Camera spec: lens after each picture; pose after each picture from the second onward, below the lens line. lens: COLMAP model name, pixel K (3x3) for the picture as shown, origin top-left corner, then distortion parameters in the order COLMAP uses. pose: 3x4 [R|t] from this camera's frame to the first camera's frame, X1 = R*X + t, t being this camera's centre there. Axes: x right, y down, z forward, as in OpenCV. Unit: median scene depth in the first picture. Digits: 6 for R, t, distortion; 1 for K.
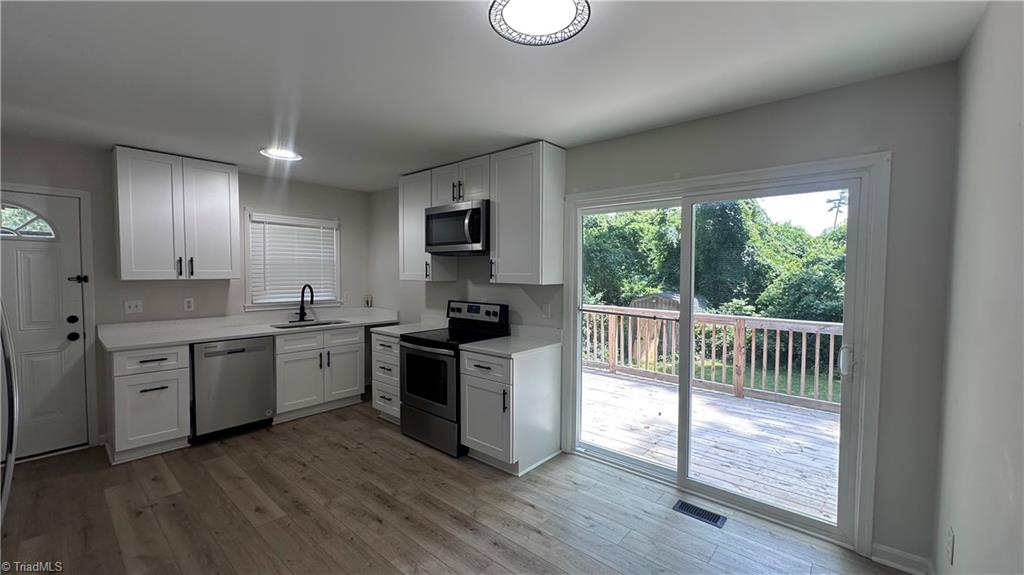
lens RADIAL K [[412.5, 0, 511.8], [0, 412.5, 287.6], [0, 0, 1]] dist [-0.000802, 0.000552]
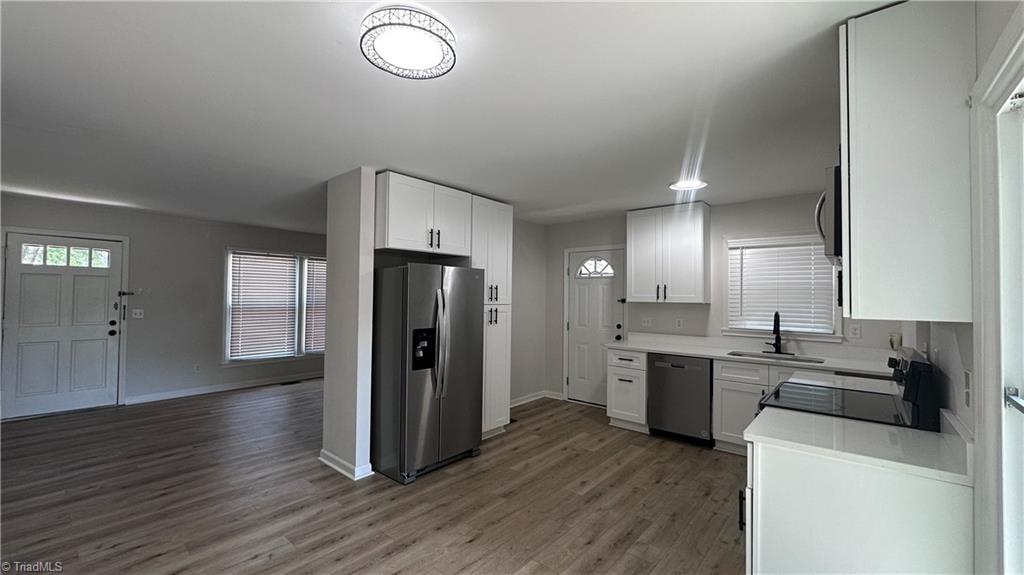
lens RADIAL K [[412.5, 0, 512.1], [0, 412.5, 286.7], [0, 0, 1]] dist [-0.000802, 0.000552]
pose [[0.008275, -0.026950, -0.999603, 0.359824], [-0.050150, 0.998368, -0.027332, -0.007765], [0.998707, 0.050357, 0.006910, 0.403895]]
